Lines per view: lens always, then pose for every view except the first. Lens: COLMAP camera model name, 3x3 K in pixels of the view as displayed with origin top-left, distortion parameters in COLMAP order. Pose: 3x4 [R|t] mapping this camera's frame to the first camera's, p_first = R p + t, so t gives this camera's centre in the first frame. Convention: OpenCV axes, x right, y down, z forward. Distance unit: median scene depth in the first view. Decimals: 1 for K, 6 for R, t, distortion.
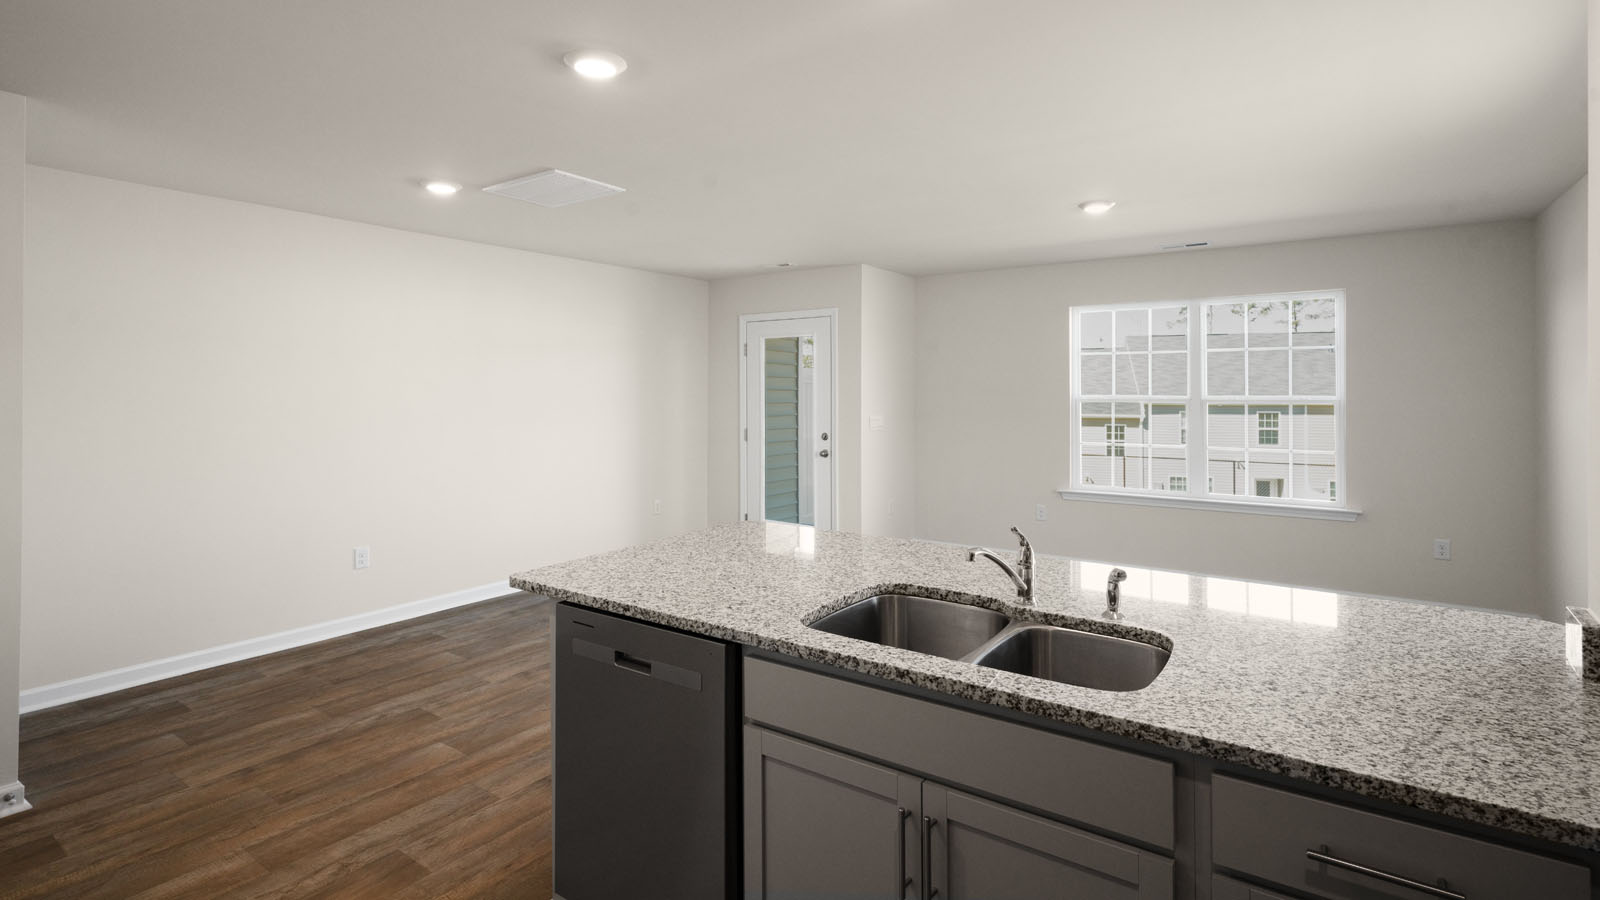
lens RADIAL K [[752.1, 0, 798.5], [0, 752.1, 388.3], [0, 0, 1]] dist [0.013216, 0.000194]
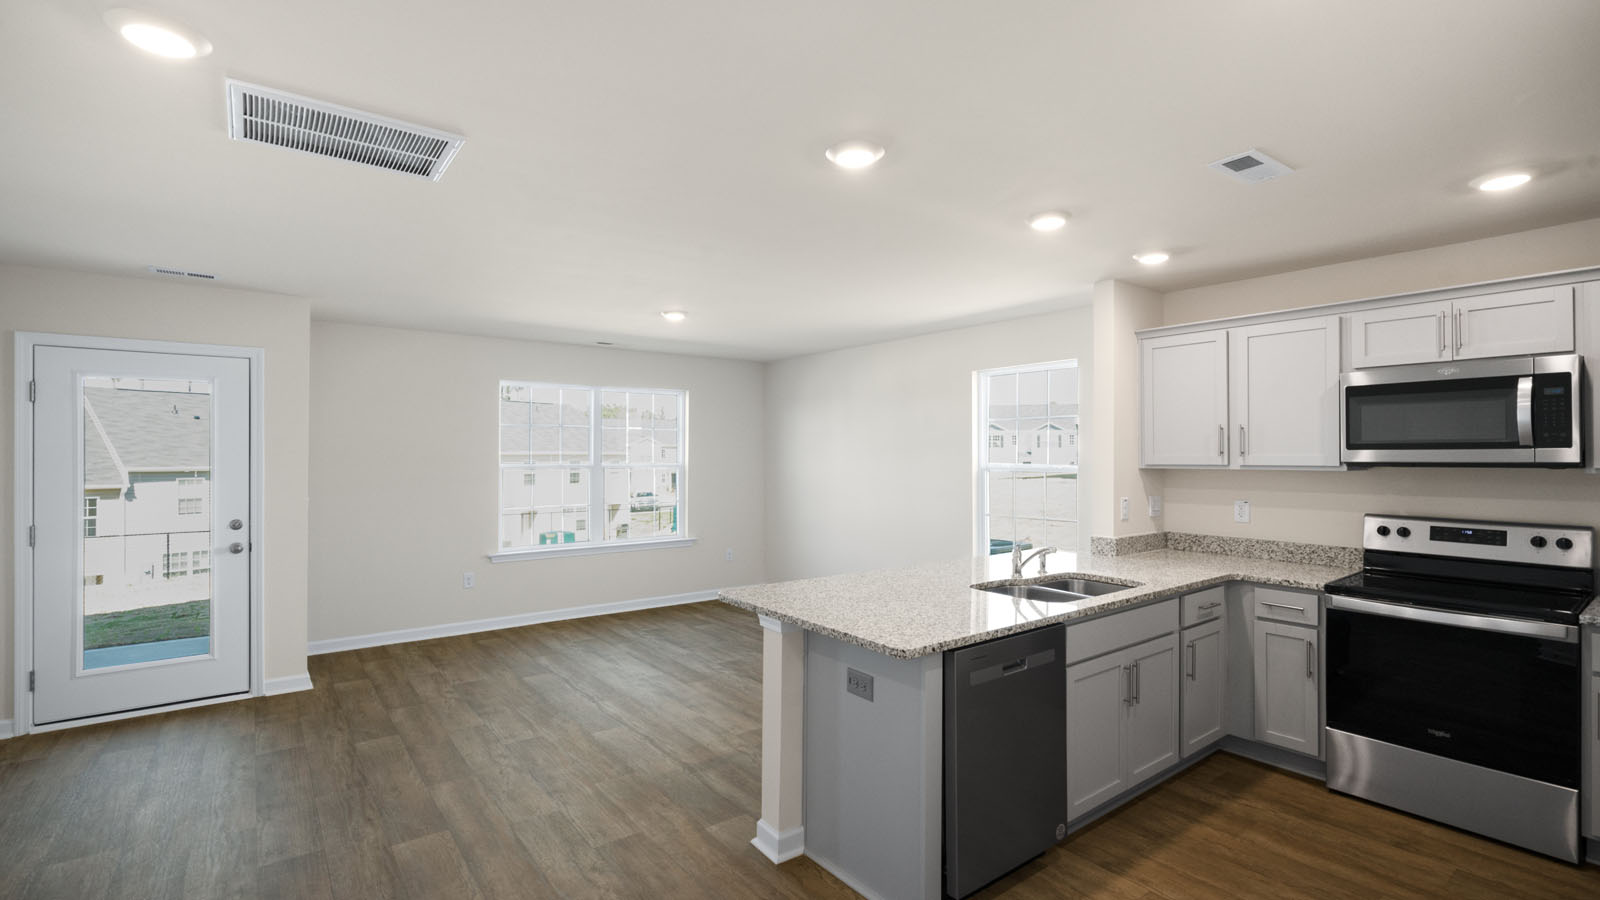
lens RADIAL K [[732.4, 0, 791.6], [0, 732.4, 453.6], [0, 0, 1]] dist [0.009807, 0.000759]
pose [[0.300497, 0.002221, 0.953780, -0.473183], [-0.005232, 0.999986, -0.000680, -0.005766], [-0.953768, -0.004785, 0.300505, 0.289752]]
